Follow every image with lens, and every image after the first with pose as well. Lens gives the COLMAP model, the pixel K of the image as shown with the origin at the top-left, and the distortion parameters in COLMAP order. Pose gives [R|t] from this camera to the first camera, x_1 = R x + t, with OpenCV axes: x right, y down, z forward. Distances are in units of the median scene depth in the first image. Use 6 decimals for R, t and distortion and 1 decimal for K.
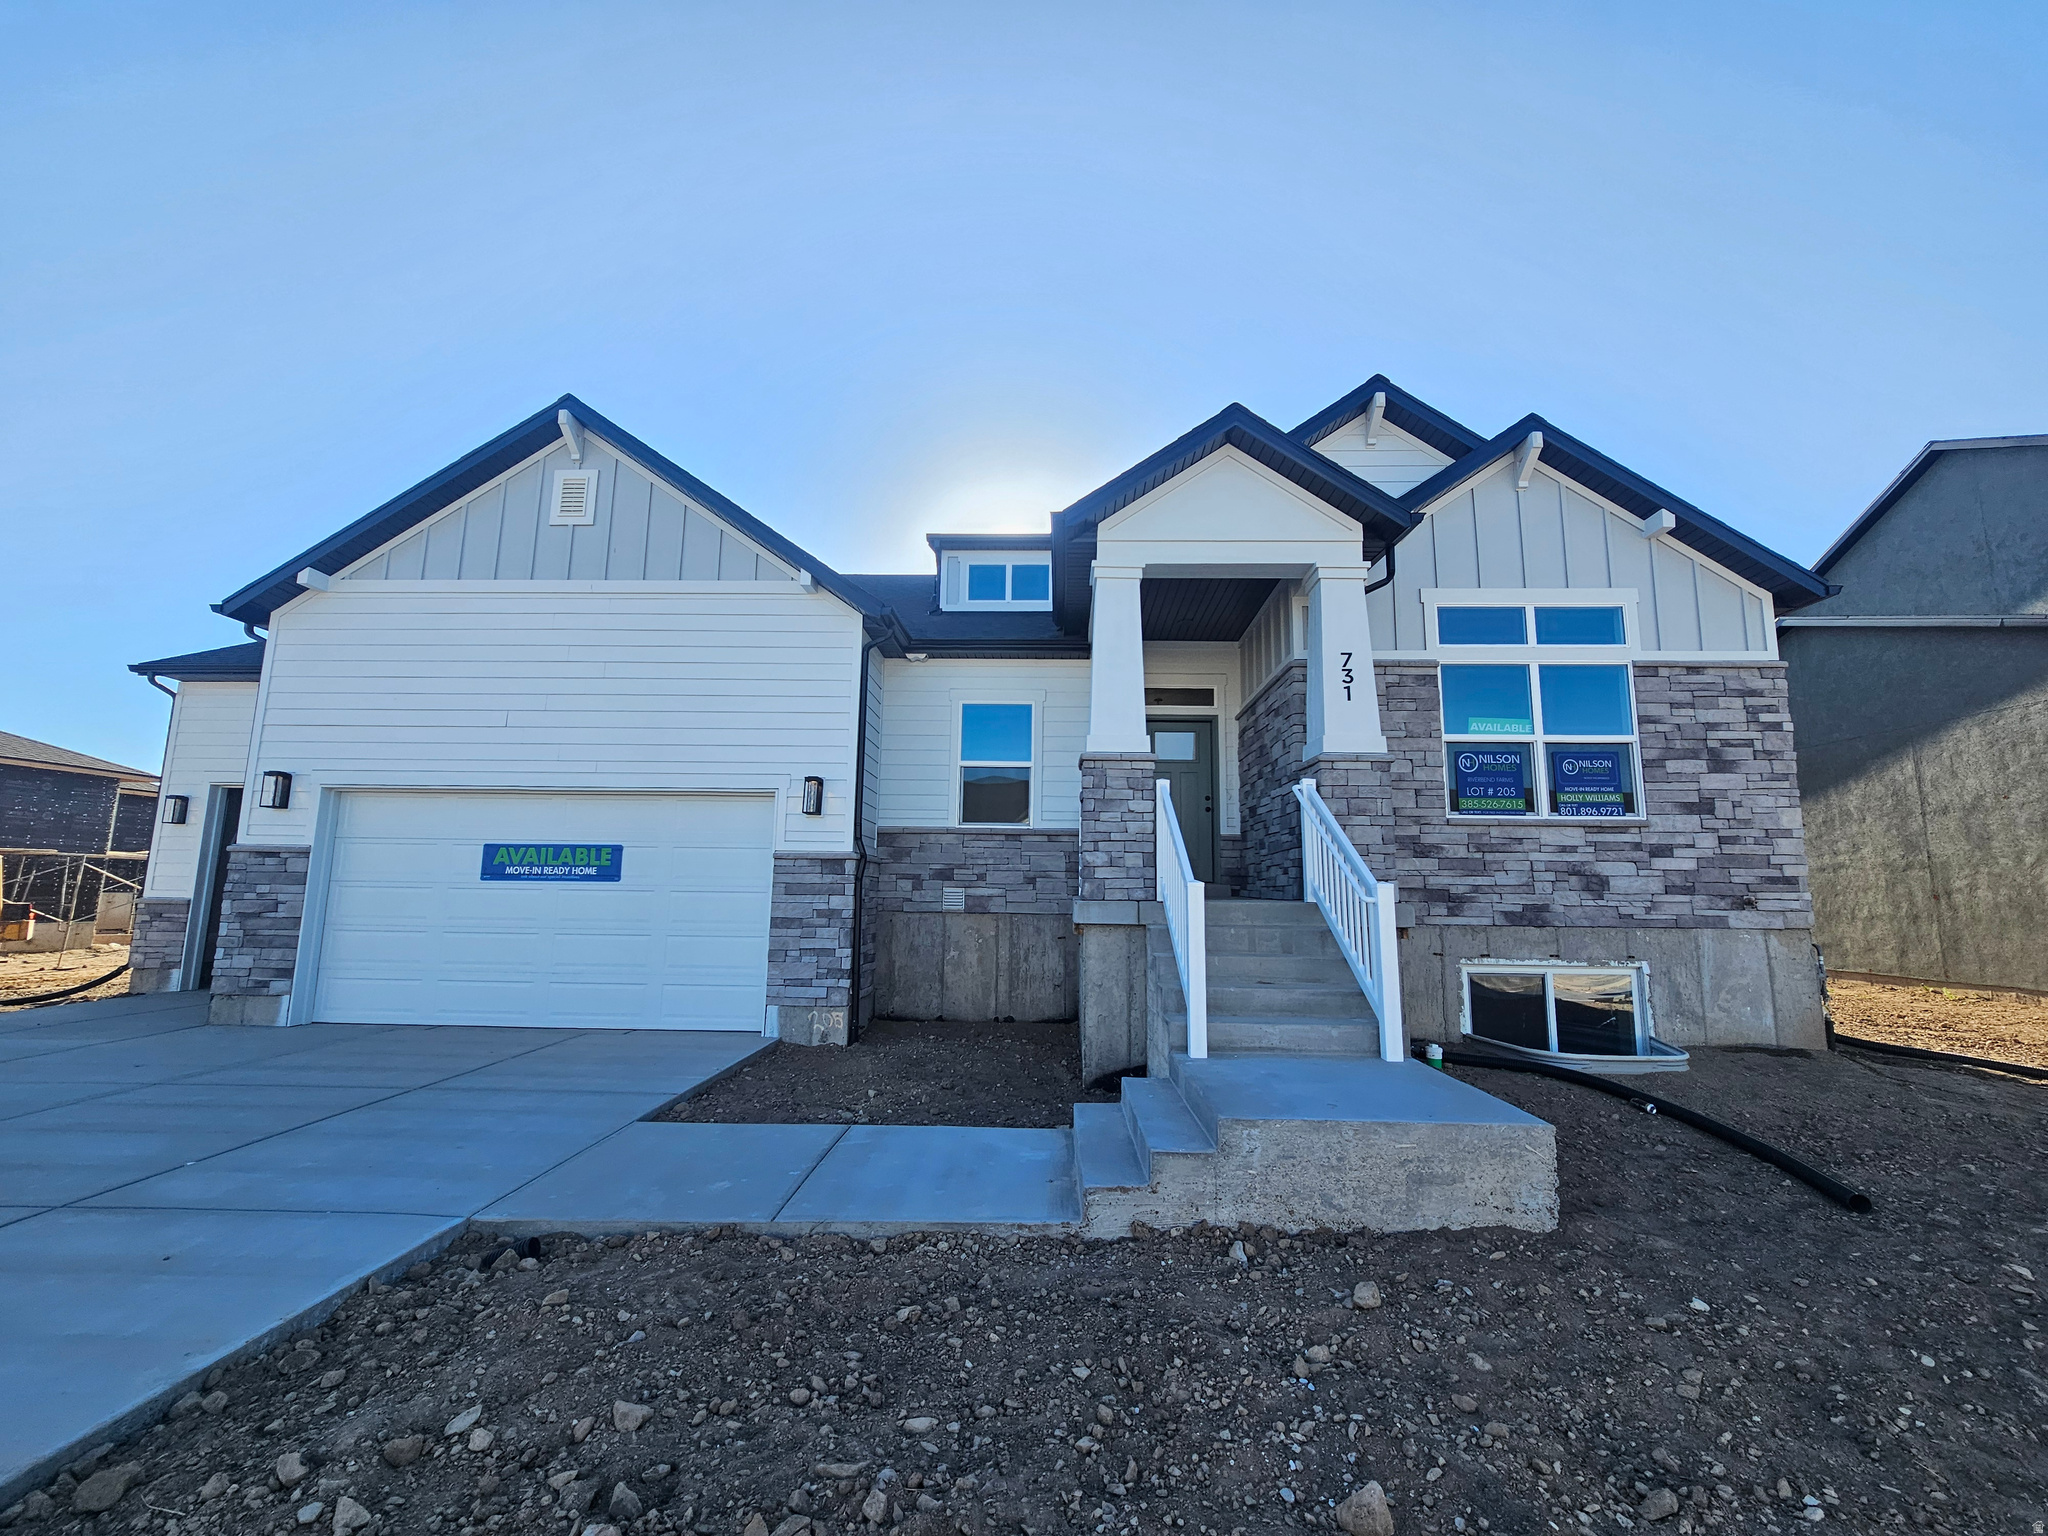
lens RADIAL K [[839.2, 0, 1032.0], [0, 839.2, 768.6], [0, 0, 1]] dist [-0.002670, 0.000297]
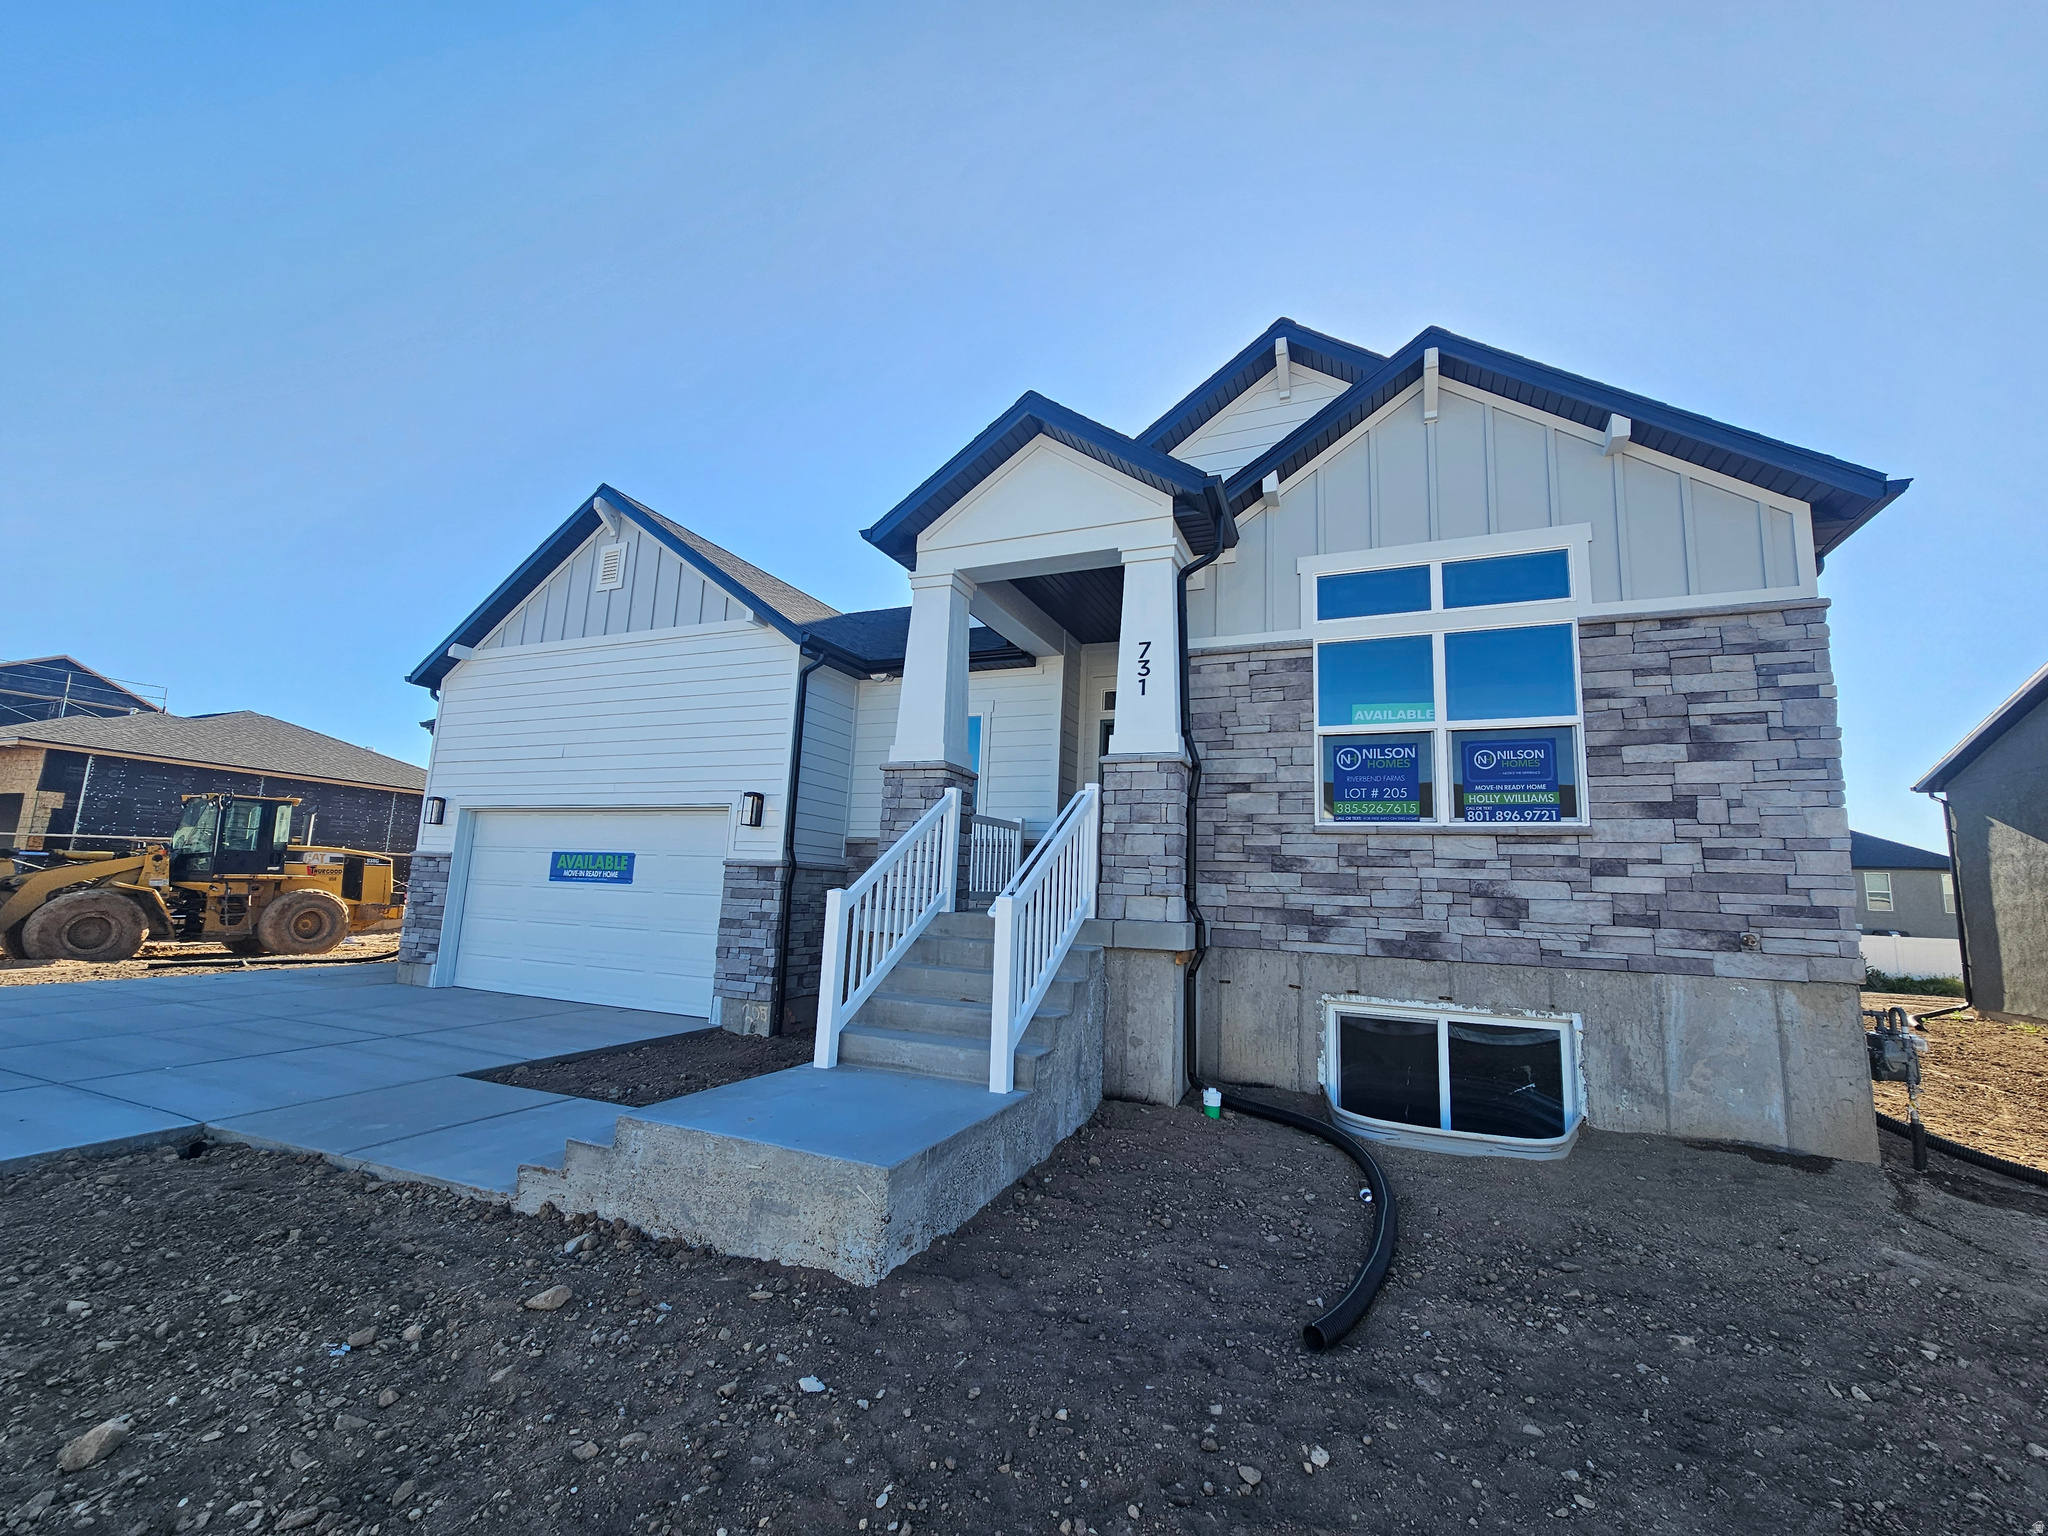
lens RADIAL K [[839.2, 0, 1029.8], [0, 839.2, 767.6], [0, 0, 1]] dist [-0.002670, 0.000297]
pose [[0.930112, -0.031949, -0.365883, 0.535975], [0.025315, 0.999417, -0.022915, 0.012773], [0.366402, 0.012051, 0.930379, 0.109080]]
